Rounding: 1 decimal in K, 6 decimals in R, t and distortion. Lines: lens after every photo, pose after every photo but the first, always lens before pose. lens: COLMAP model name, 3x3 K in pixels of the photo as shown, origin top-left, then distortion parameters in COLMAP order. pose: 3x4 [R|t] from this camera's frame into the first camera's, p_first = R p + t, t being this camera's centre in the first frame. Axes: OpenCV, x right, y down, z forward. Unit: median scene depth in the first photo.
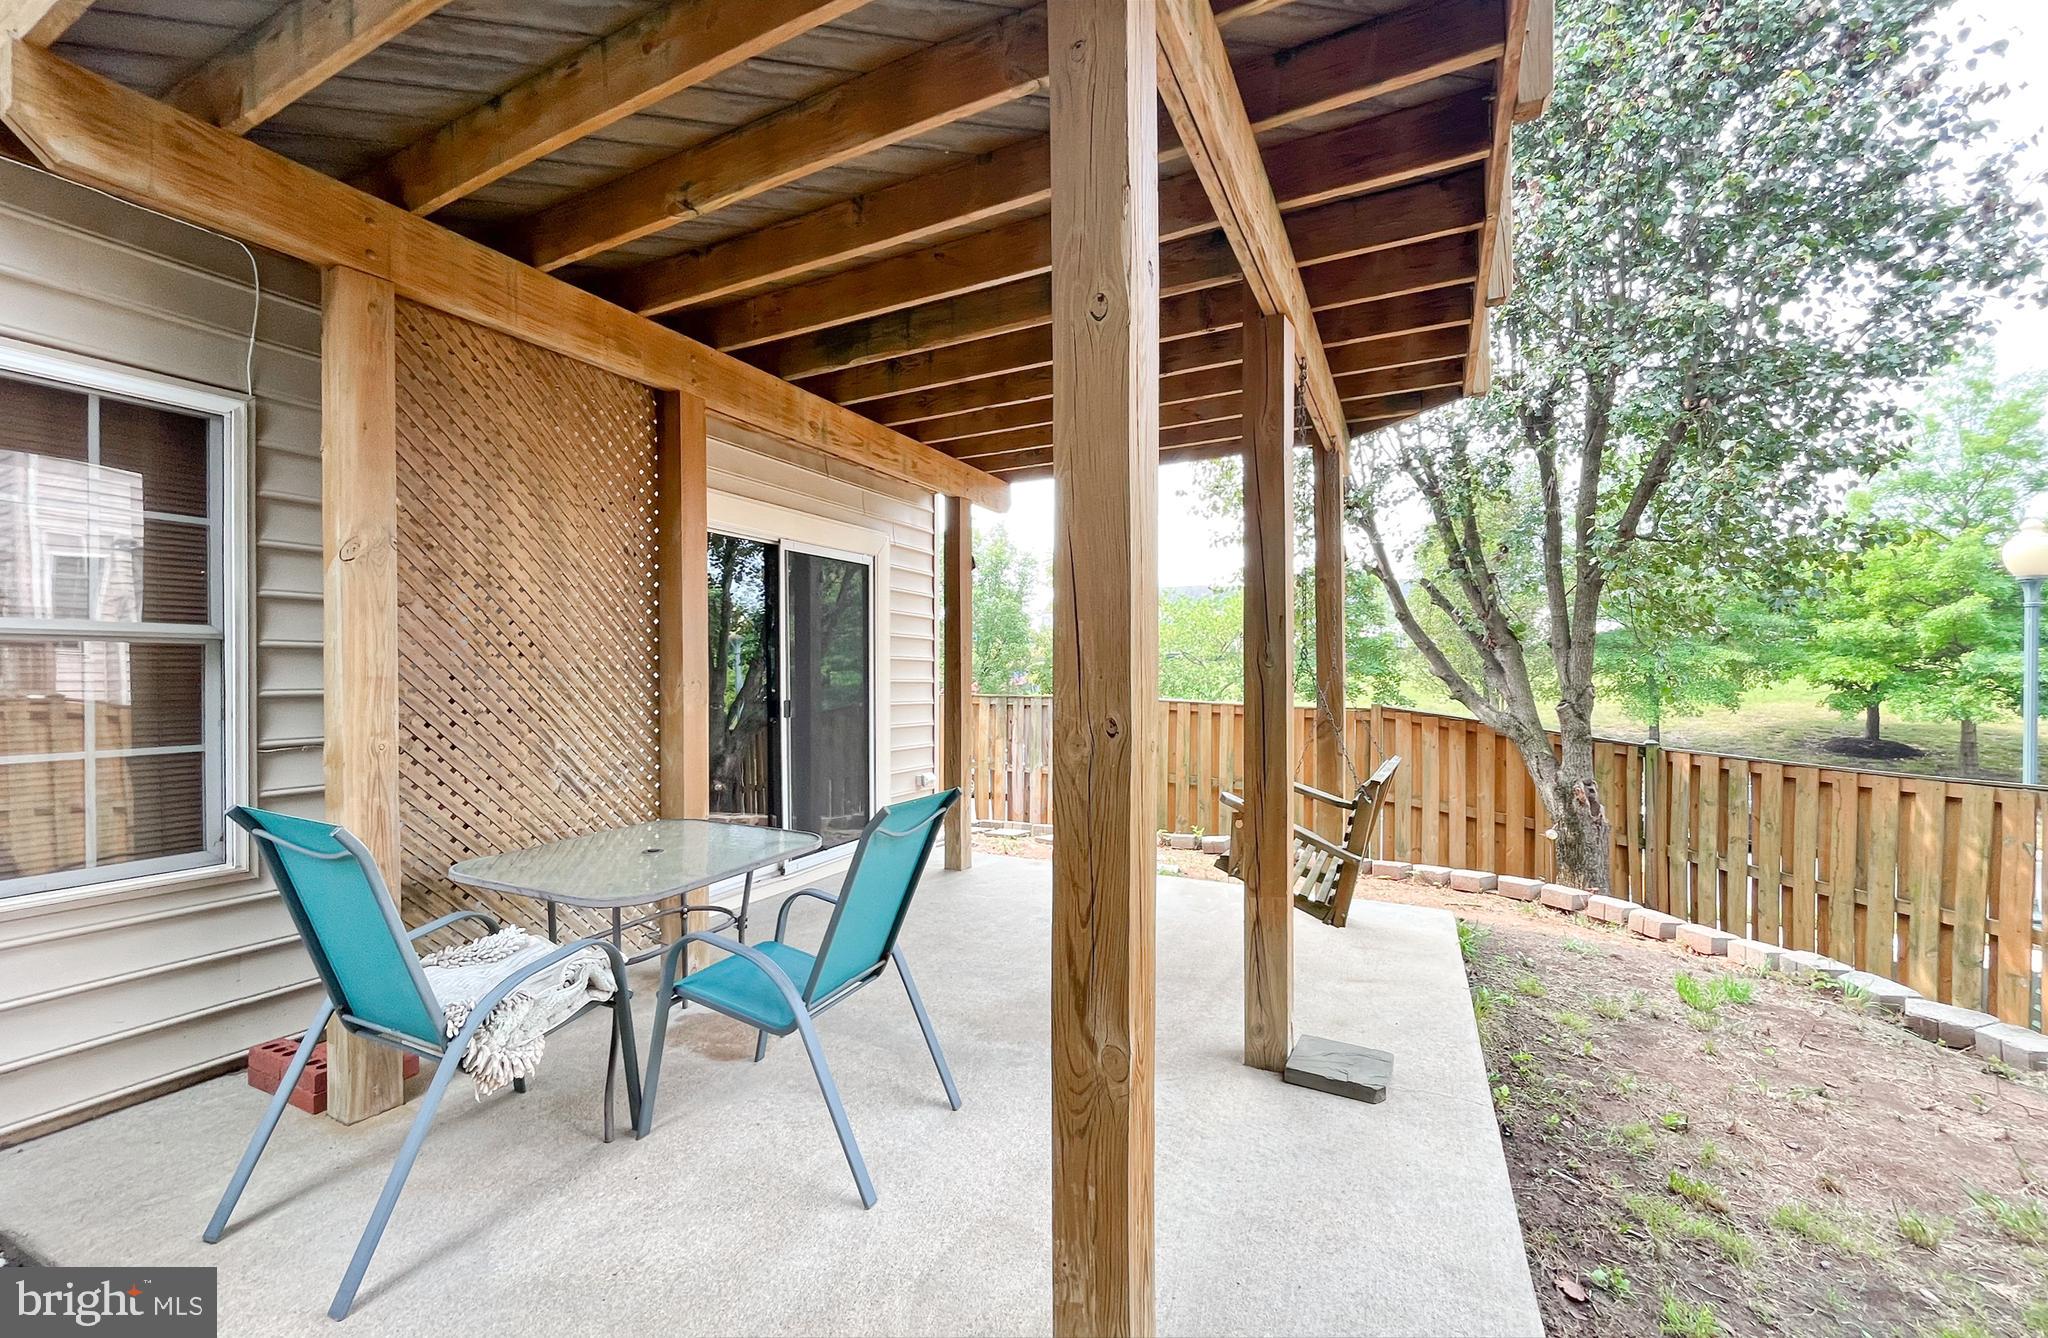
lens RADIAL K [[806.9, 0, 1021.1], [0, 806.9, 674.4], [0, 0, 1]] dist [-0.000037, 0.000000]
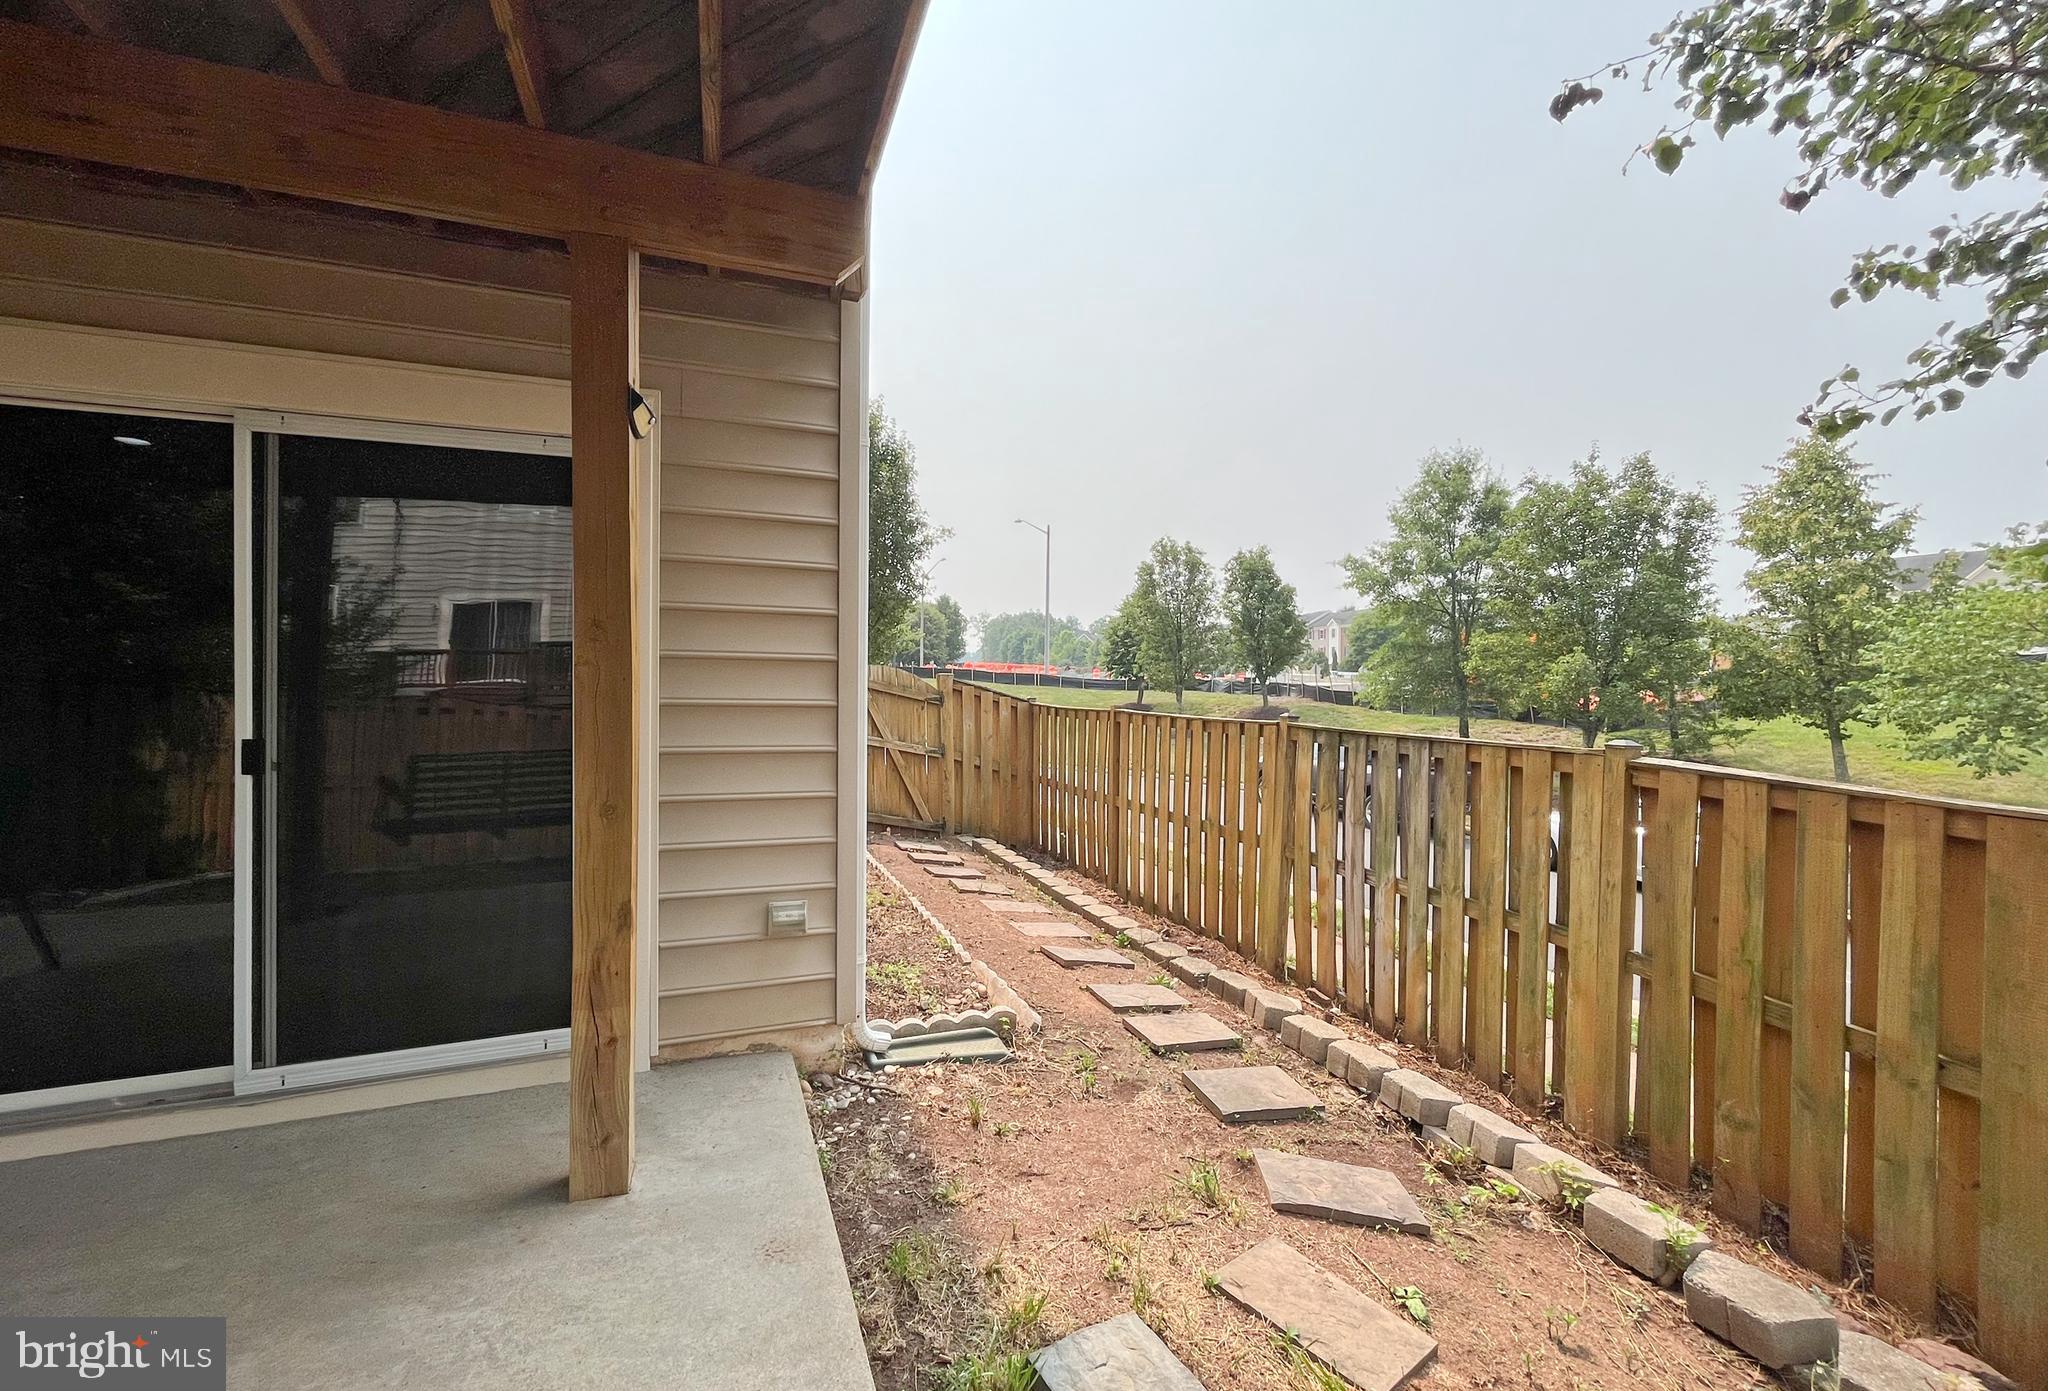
lens RADIAL K [[829.5, 0, 1020.4], [0, 829.5, 691.0], [0, 0, 1]] dist [-0.002149, -0.001278]
pose [[0.733062, 0.016541, -0.679960, 0.212995], [-0.009456, 0.999855, 0.014129, -0.004711], [0.680096, -0.003928, 0.733113, 0.528612]]
